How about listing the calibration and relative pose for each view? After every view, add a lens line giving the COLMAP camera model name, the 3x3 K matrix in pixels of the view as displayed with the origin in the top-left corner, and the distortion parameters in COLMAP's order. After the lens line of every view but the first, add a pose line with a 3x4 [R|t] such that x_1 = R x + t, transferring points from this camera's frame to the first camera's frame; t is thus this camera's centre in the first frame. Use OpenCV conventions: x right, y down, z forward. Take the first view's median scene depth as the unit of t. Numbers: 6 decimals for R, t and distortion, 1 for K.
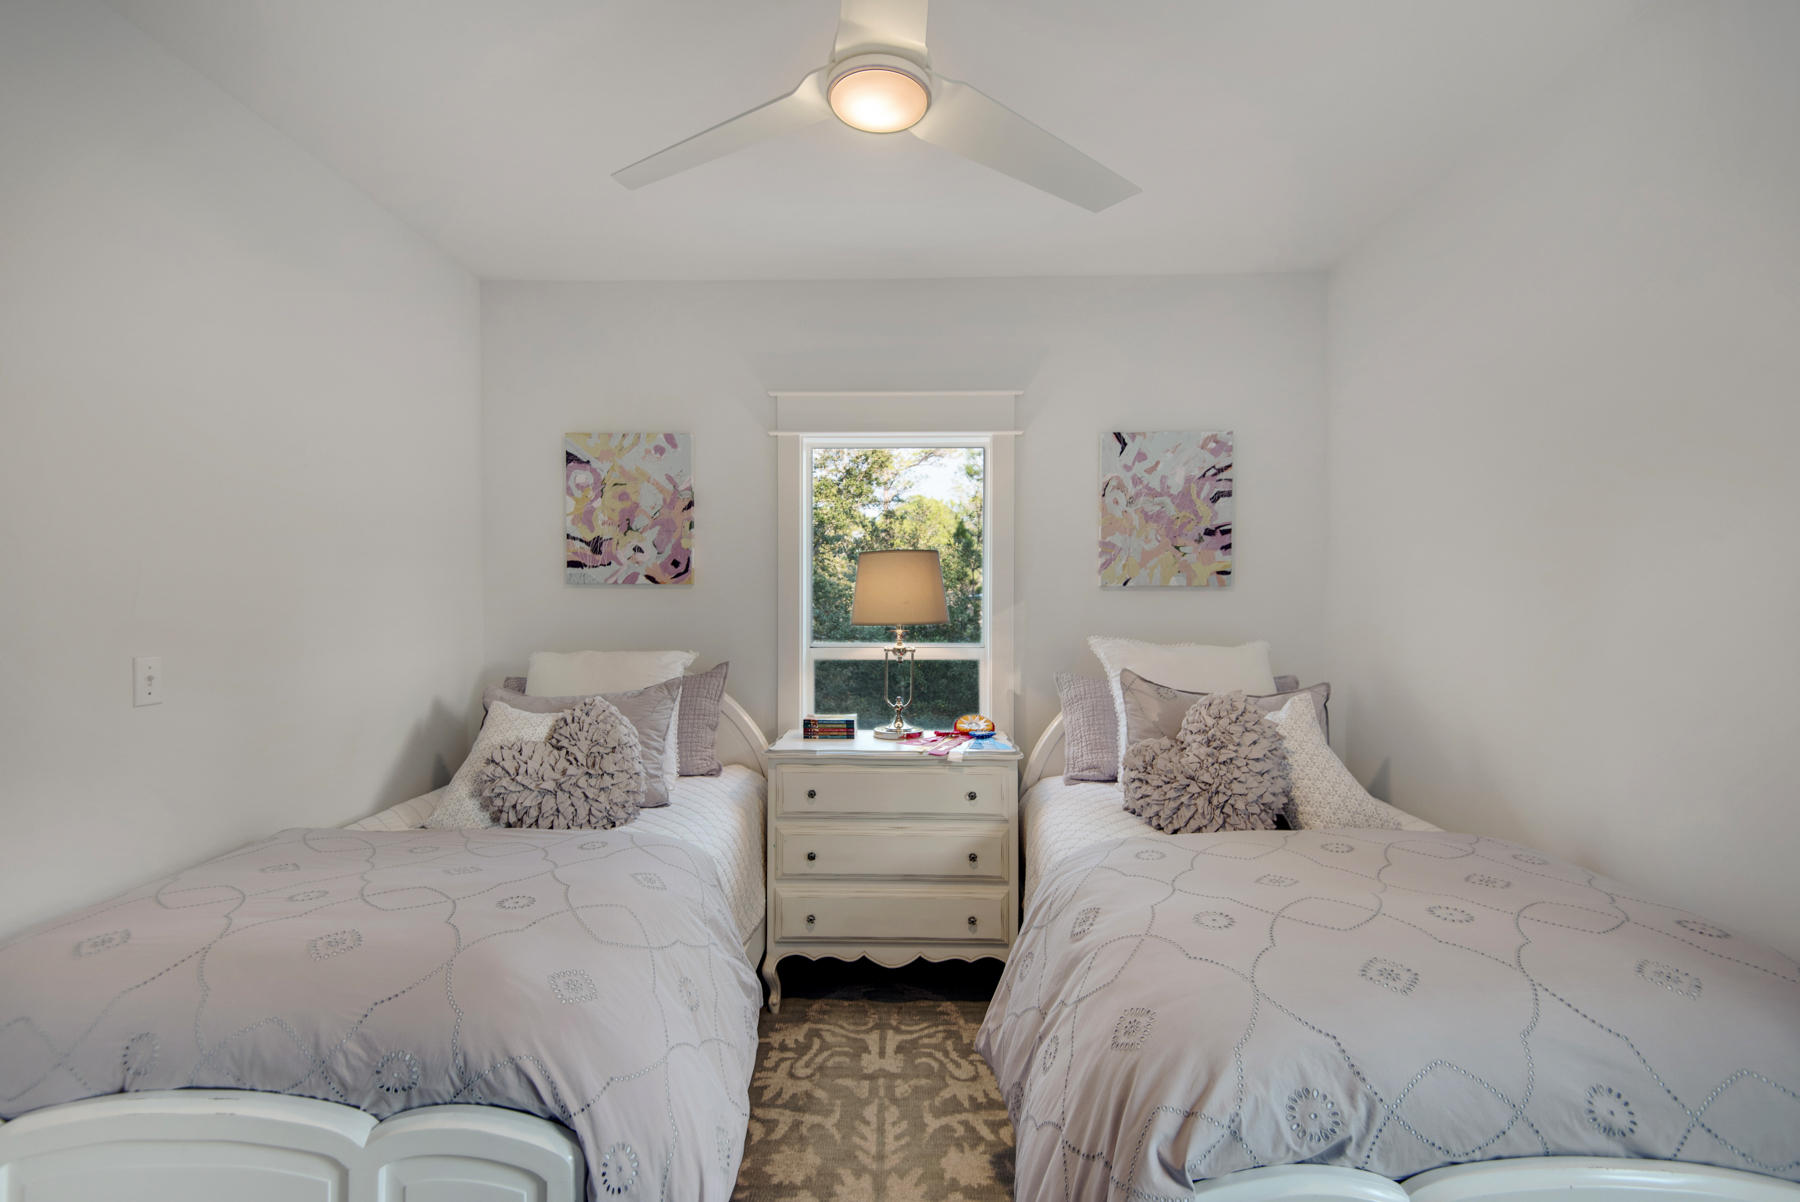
lens RADIAL K [[830.4, 0, 894.9], [0, 830.4, 605.6], [0, 0, 1]] dist [0.022601, -0.003615]
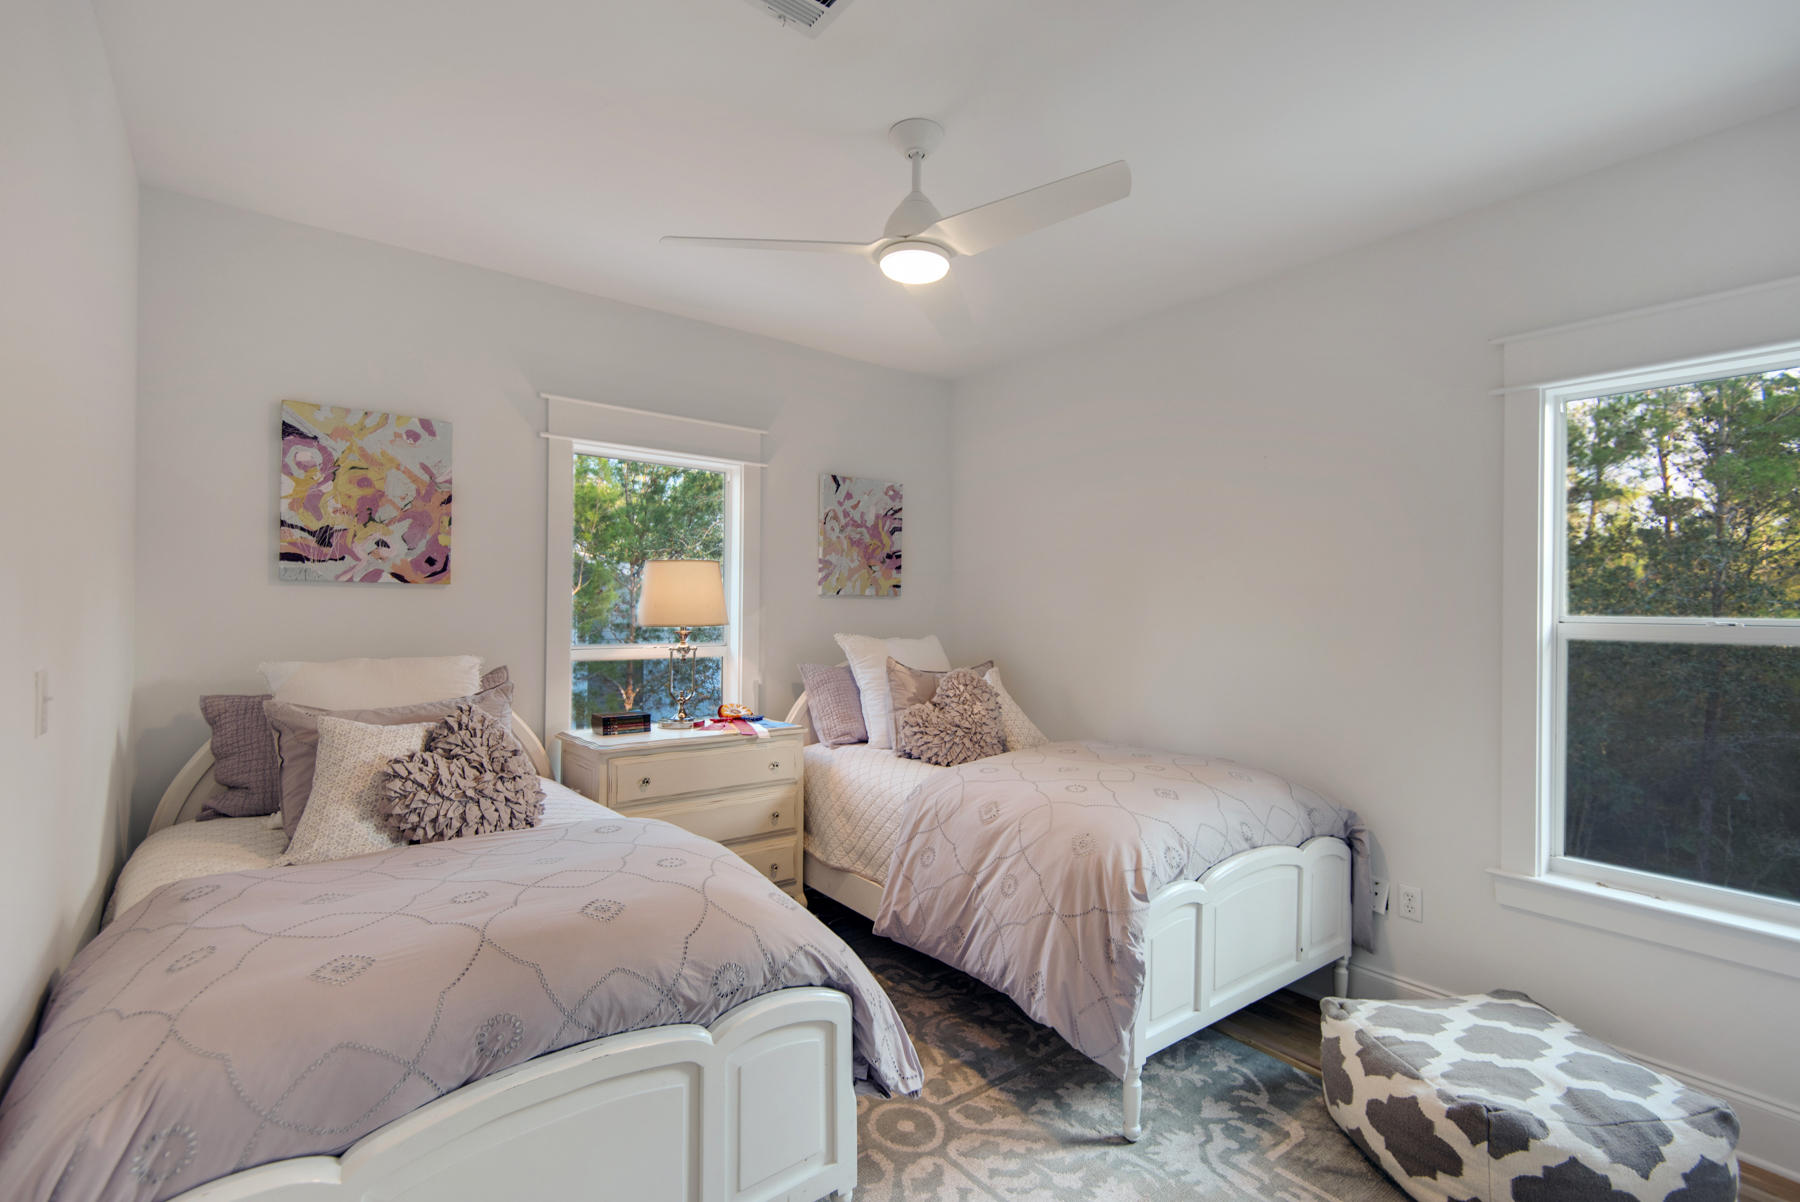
lens RADIAL K [[830.4, 0, 910.7], [0, 830.4, 602.6], [0, 0, 1]] dist [0.022601, -0.003615]
pose [[0.756382, 0.011571, 0.654028, -0.496672], [-0.005160, 0.999918, -0.011724, 0.003065], [-0.654110, 0.005493, 0.756379, -0.047912]]
